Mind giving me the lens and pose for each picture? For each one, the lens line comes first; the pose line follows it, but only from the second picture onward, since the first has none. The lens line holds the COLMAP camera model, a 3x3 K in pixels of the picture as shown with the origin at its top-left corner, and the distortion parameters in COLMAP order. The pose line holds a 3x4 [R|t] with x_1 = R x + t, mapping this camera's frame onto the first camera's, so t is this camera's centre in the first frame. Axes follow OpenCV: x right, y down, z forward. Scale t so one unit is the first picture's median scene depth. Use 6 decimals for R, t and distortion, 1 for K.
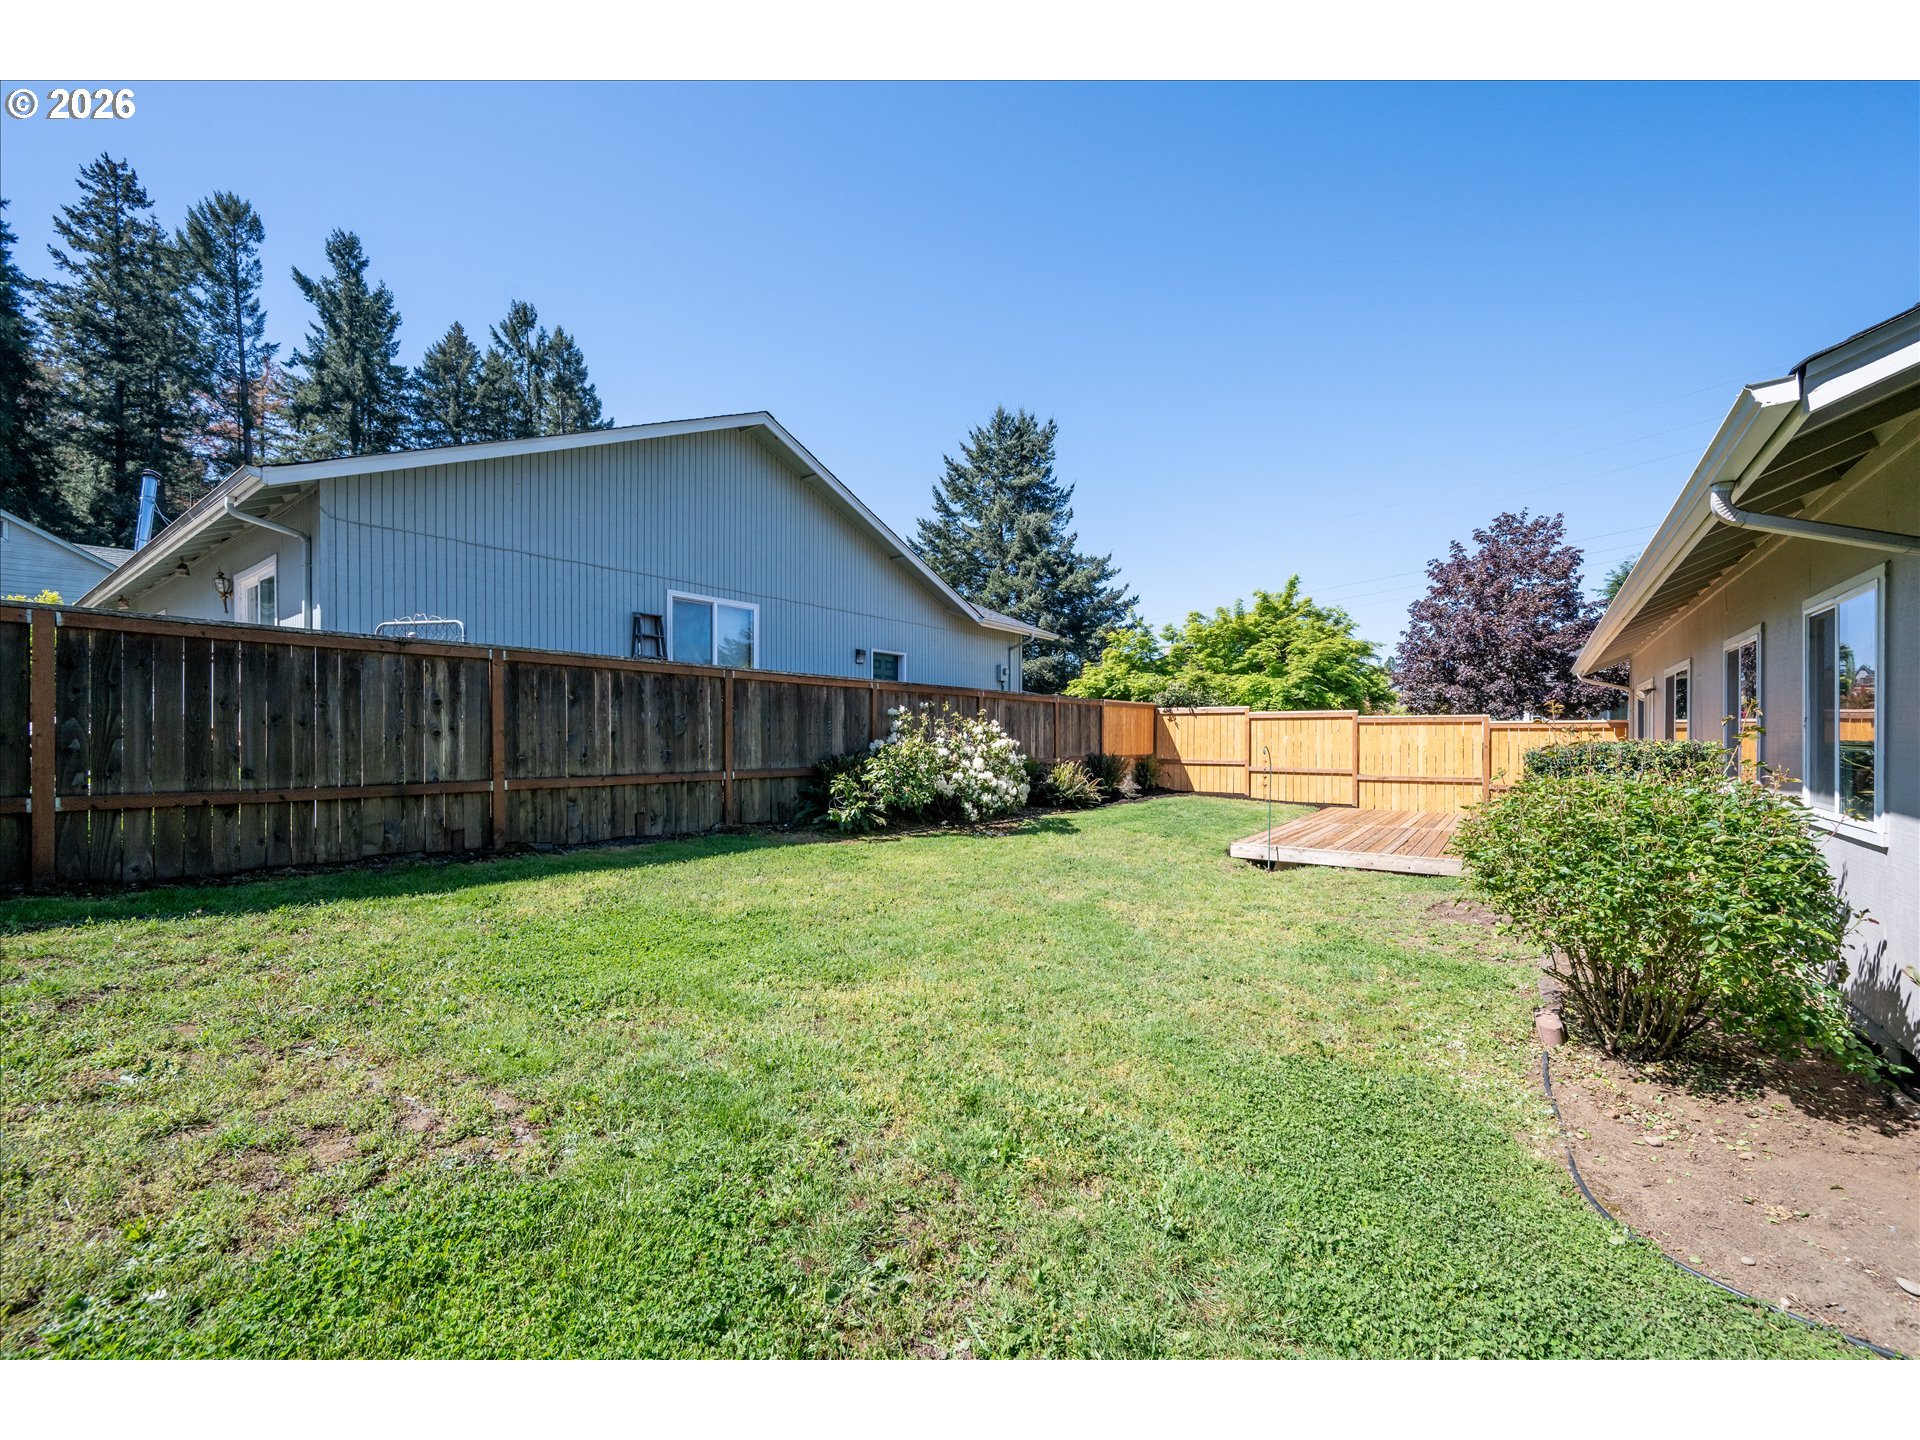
lens RADIAL K [[777.0, 0, 946.8], [0, 777.0, 729.2], [0, 0, 1]] dist [-0.002782, -0.000156]
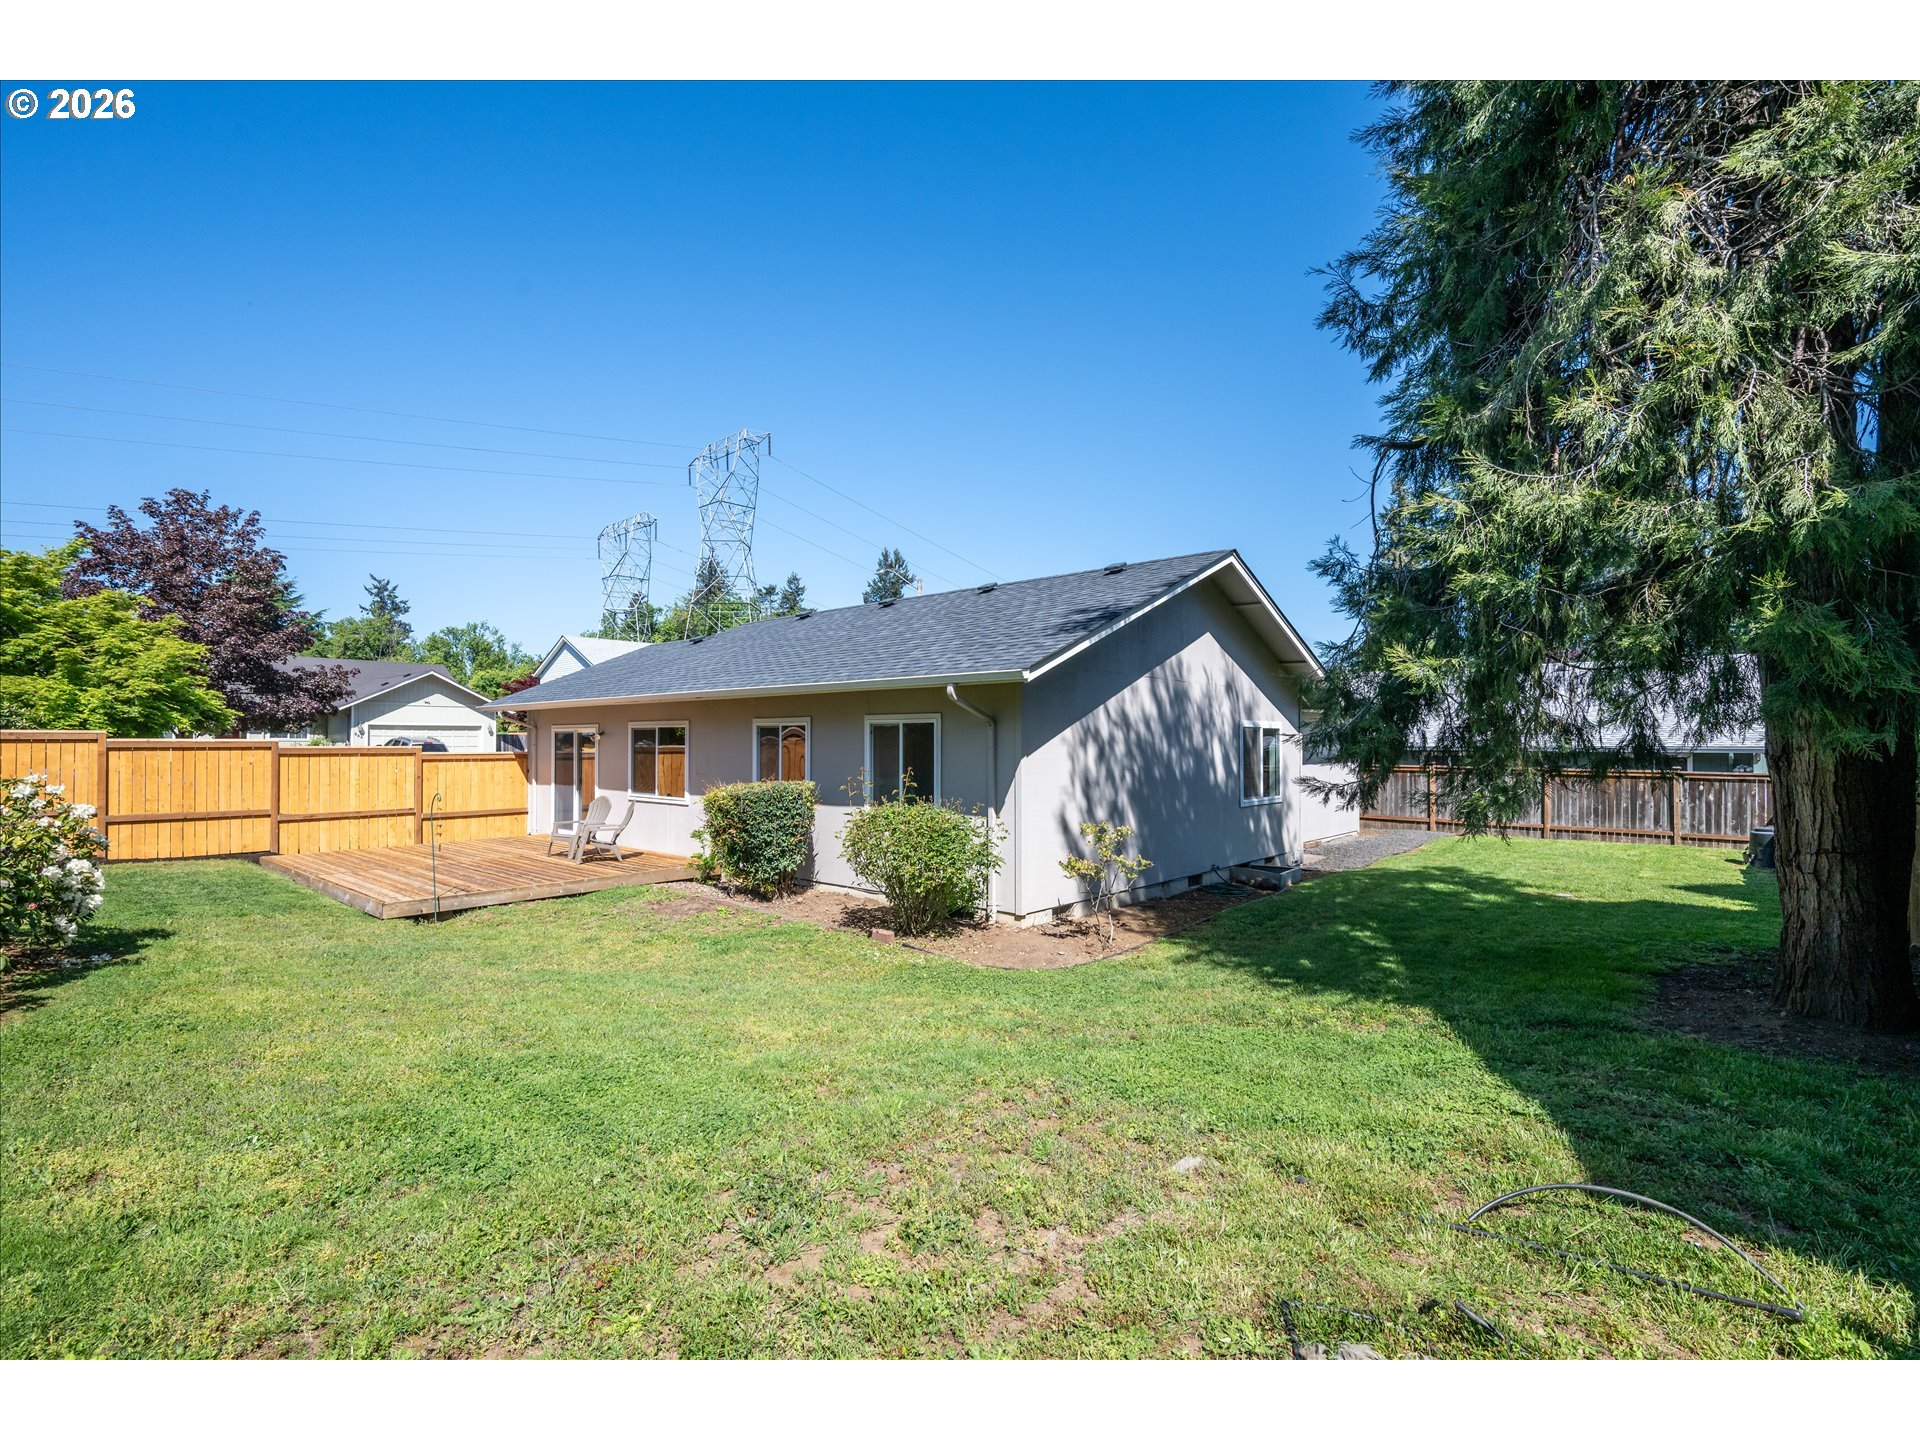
lens RADIAL K [[894.3, 0, 963.8], [0, 894.3, 734.9], [0, 0, 1]] dist [0.007237, 0.000417]
pose [[0.087615, 0.006407, 0.996134, -0.339650], [-0.008781, 0.999945, -0.005659, -0.026196], [-0.996116, -0.008251, 0.087667, 0.138617]]
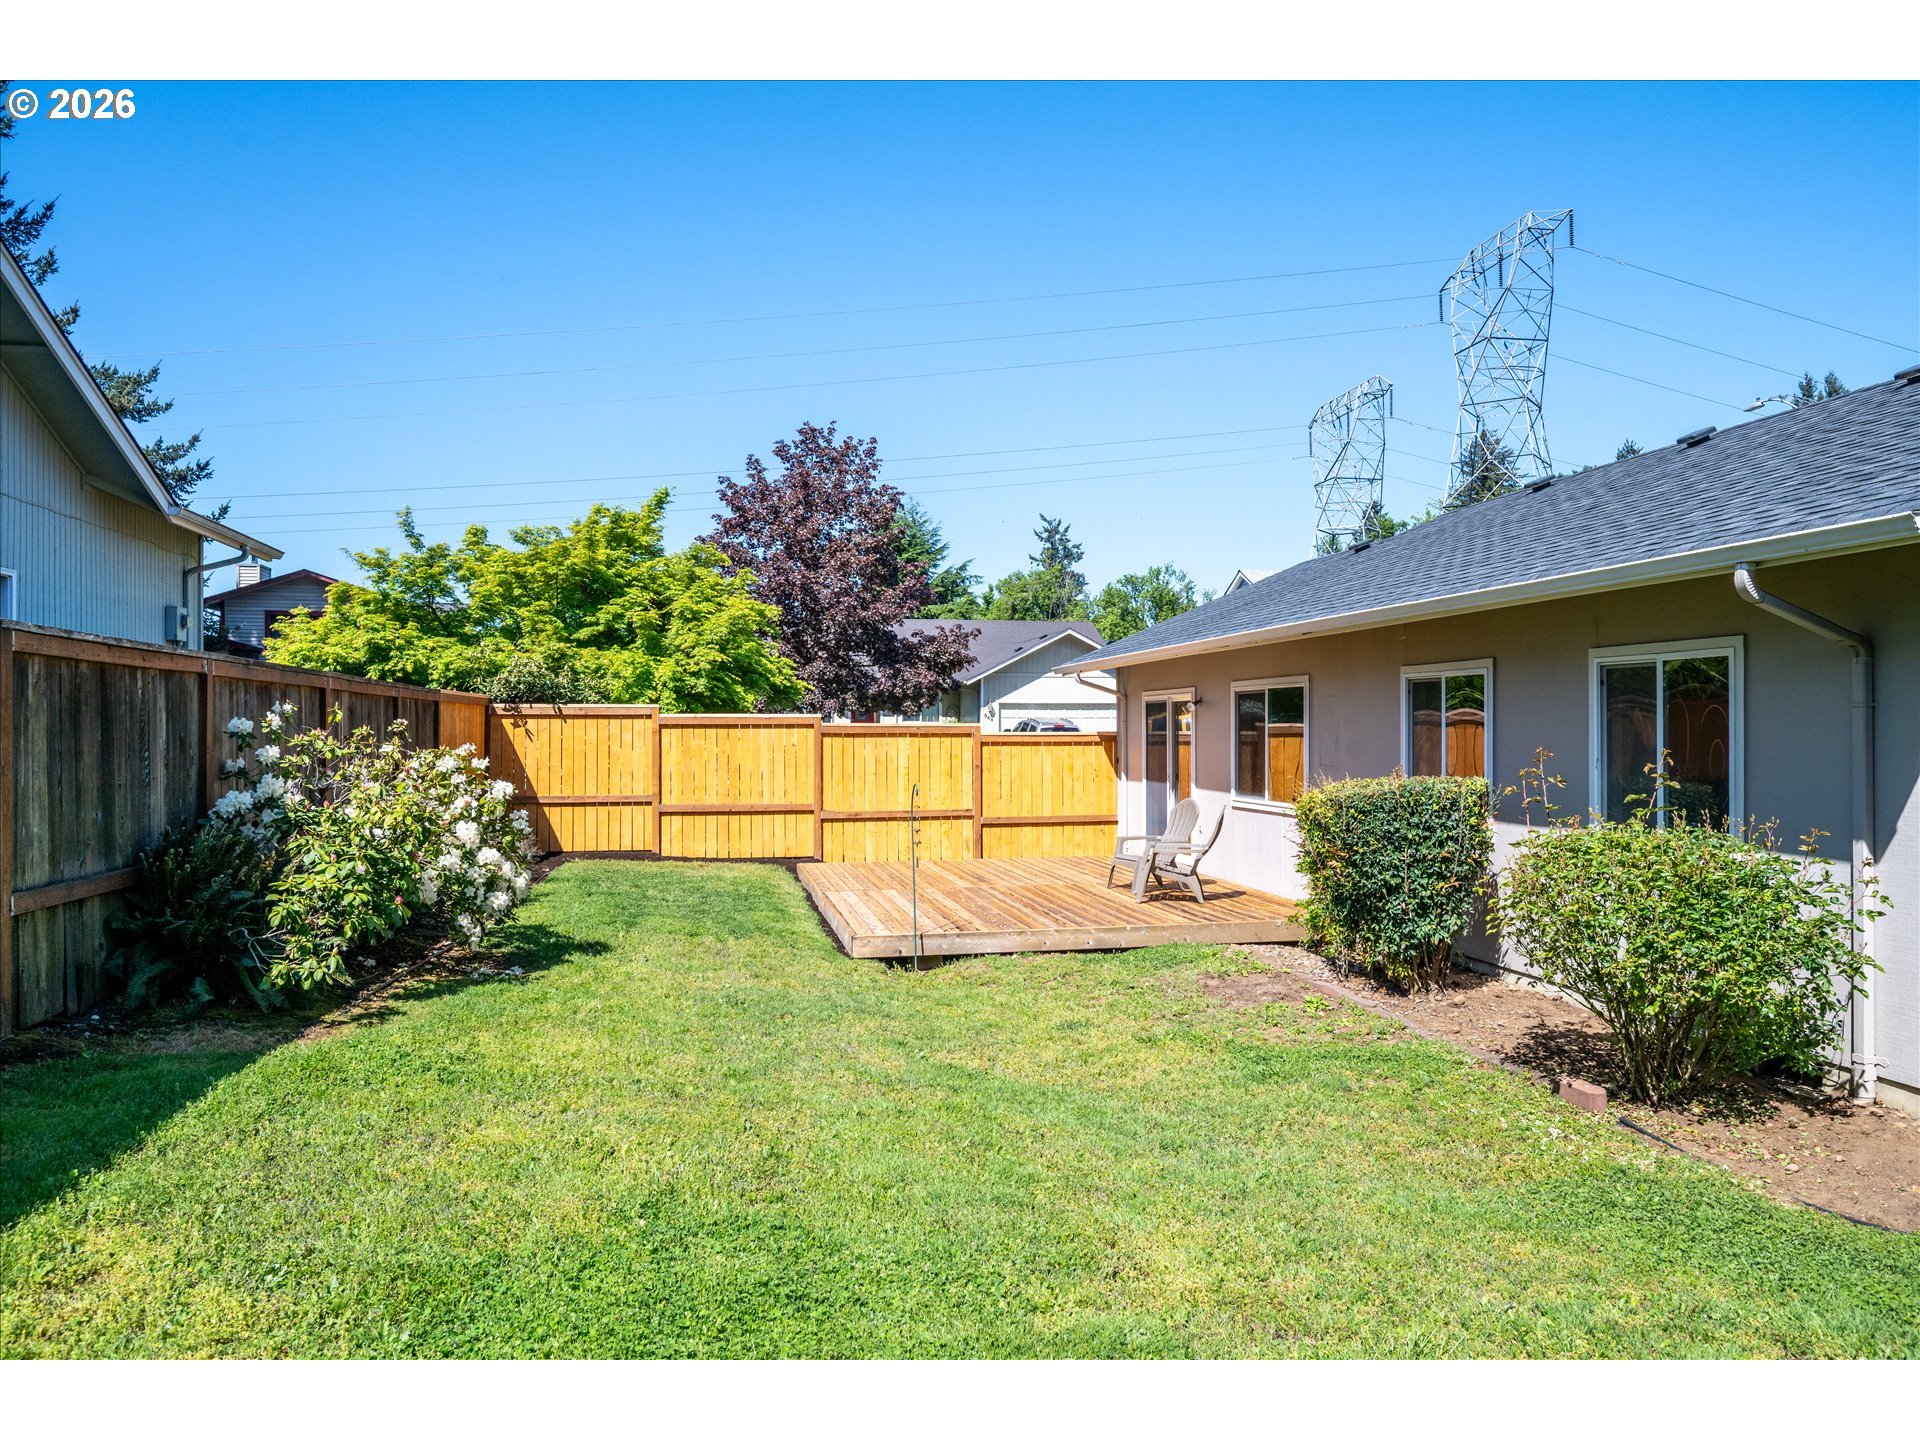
lens RADIAL K [[1374.6, 0, 969.3], [0, 1374.6, 722.7], [0, 0, 1]] dist [0.000280, 0.001225]
pose [[0.667984, 0.001535, 0.744174, -0.229766], [-0.003784, 0.999992, 0.001333, -0.016603], [-0.744166, -0.003706, 0.667984, 0.100640]]
